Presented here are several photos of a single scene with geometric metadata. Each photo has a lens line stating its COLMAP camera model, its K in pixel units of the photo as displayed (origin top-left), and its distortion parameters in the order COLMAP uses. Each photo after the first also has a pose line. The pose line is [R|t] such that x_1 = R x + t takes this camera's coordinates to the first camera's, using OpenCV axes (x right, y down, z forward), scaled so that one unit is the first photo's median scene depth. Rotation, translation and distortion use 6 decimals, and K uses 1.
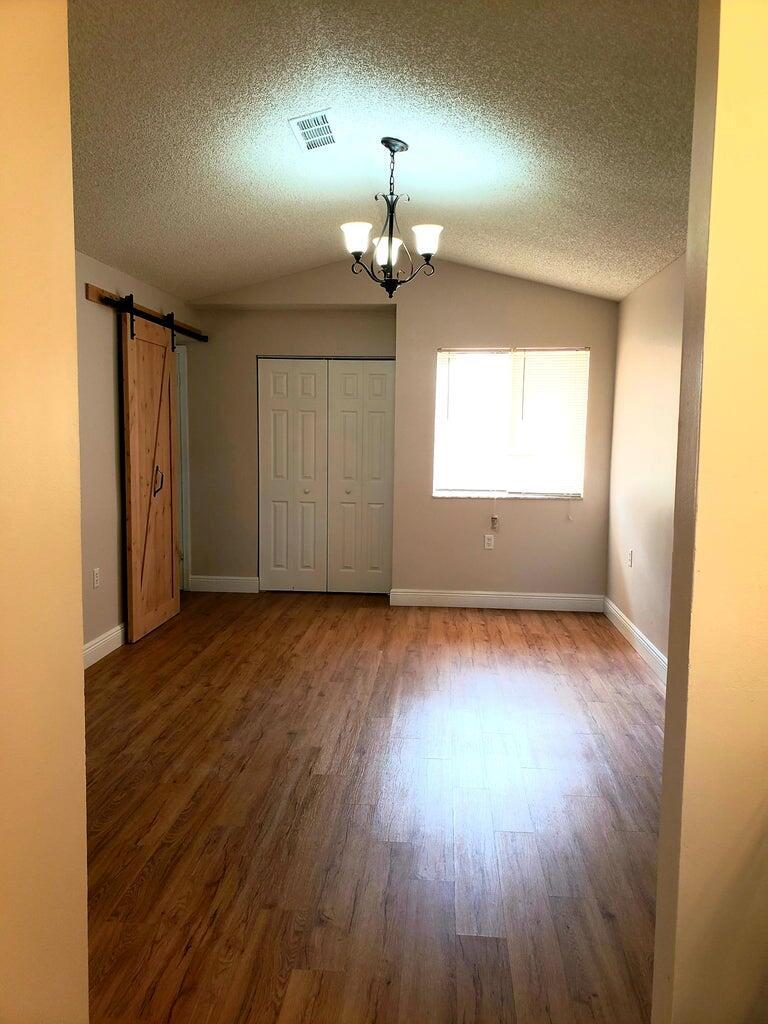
lens RADIAL K [[809.6, 0, 385.4], [0, 809.6, 515.9], [0, 0, 1]] dist [0.078551, -0.108285]
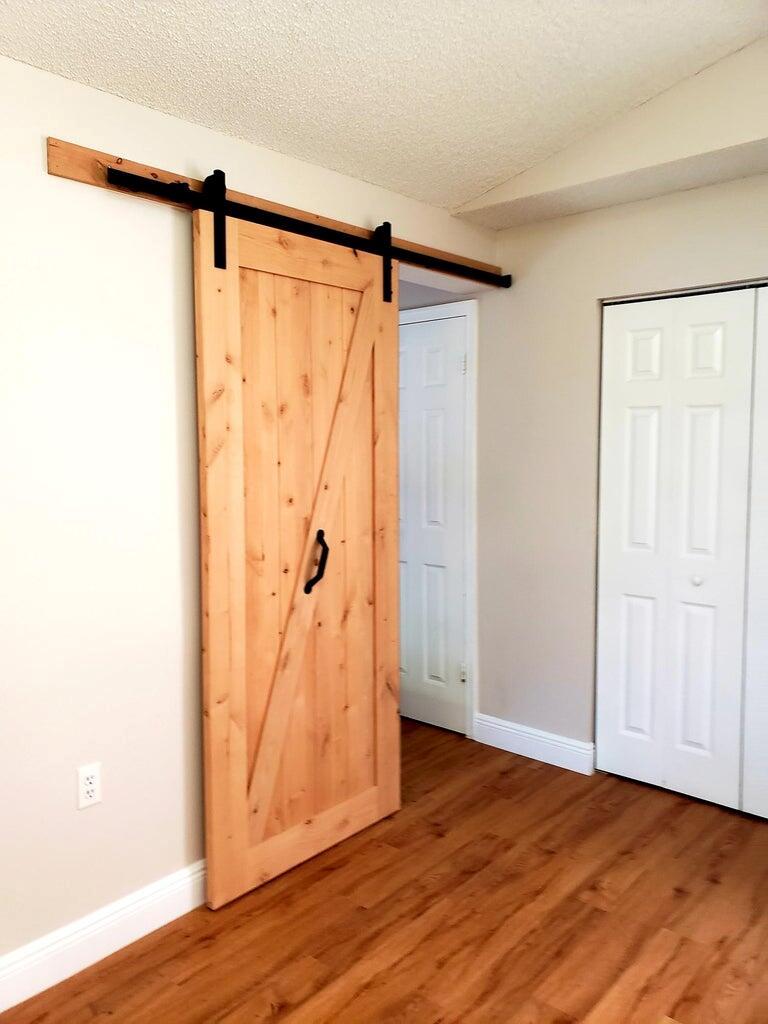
lens RADIAL K [[809.6, 0, 340.1], [0, 809.6, 511.8], [0, 0, 1]] dist [0.078551, -0.108285]
pose [[0.788528, 0.028128, -0.614355, 0.030097], [-0.040673, 0.999152, -0.006459, -0.067069], [0.613652, 0.030081, 0.789003, 0.592745]]
